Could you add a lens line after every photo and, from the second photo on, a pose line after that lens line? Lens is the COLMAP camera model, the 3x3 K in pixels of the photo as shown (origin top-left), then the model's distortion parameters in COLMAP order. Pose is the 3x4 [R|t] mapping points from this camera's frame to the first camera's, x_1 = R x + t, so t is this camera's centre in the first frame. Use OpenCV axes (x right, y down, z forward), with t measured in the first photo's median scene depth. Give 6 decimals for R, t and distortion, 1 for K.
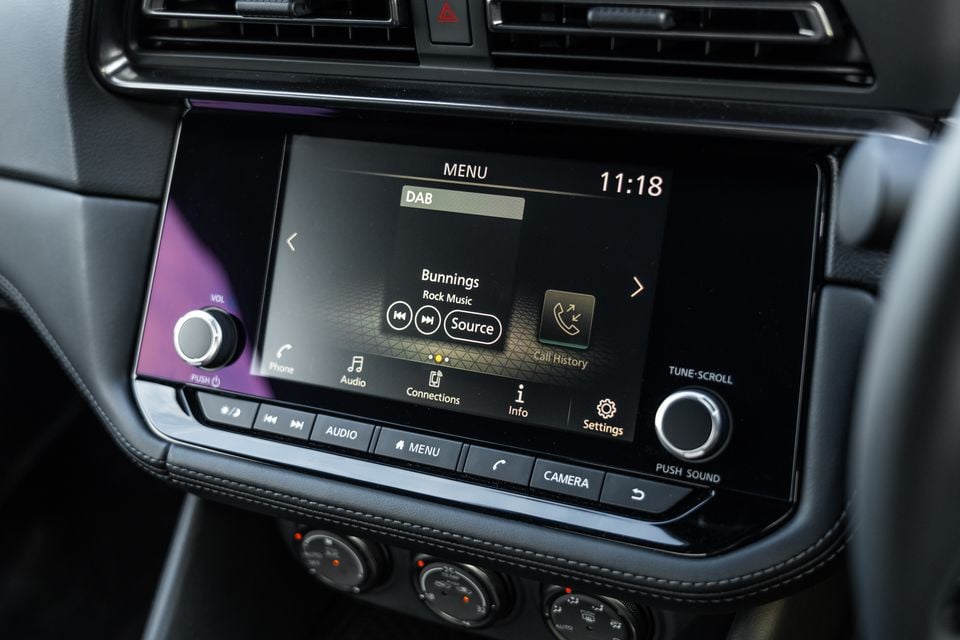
lens RADIAL K [[1148.5, 0, 507.4], [0, 1148.5, 316.4], [0, 0, 1]] dist [0.032083, 0.021001]
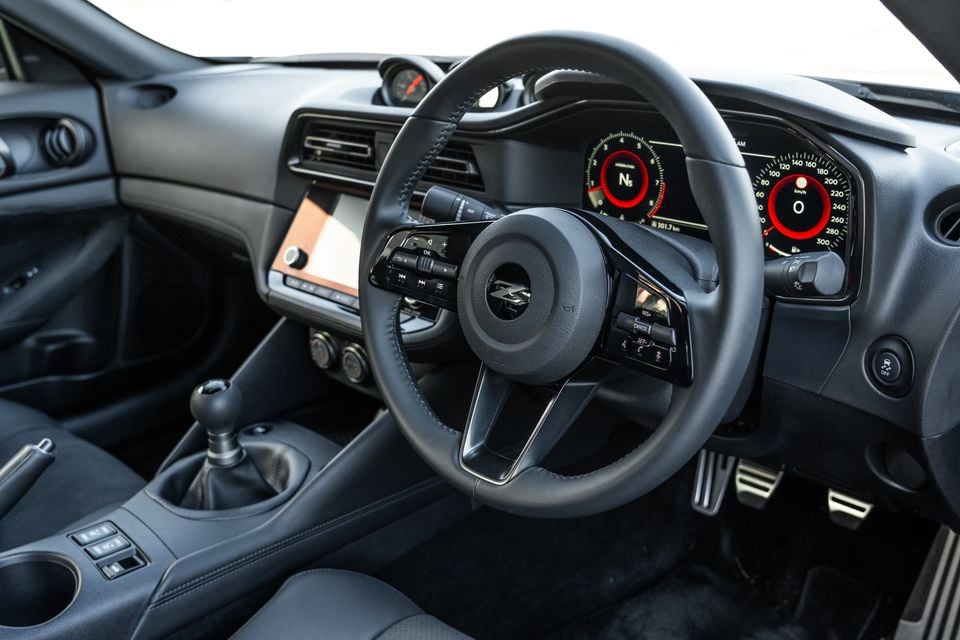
lens RADIAL K [[938.8, 0, 492.6], [0, 938.8, 320.6], [0, 0, 1]] dist [0.026649, 0.004888]
pose [[0.941686, 0.196946, -0.272836, 0.843005], [-0.242270, 0.959530, -0.143552, 0.376065], [0.233523, 0.201280, 0.951290, -1.028838]]
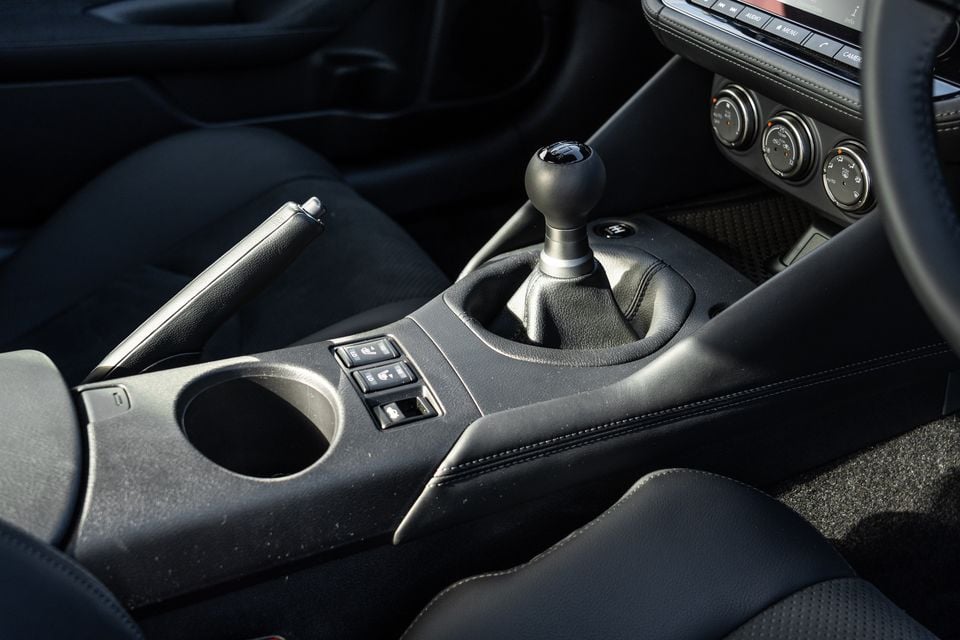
lens RADIAL K [[1148.5, 0, 507.4], [0, 1148.5, 316.4], [0, 0, 1]] dist [0.032083, 0.021001]
pose [[0.787262, 0.396148, -0.472531, 0.513465], [-0.381379, 0.914991, 0.131687, 0.393823], [0.484529, 0.076542, 0.871420, -0.579648]]
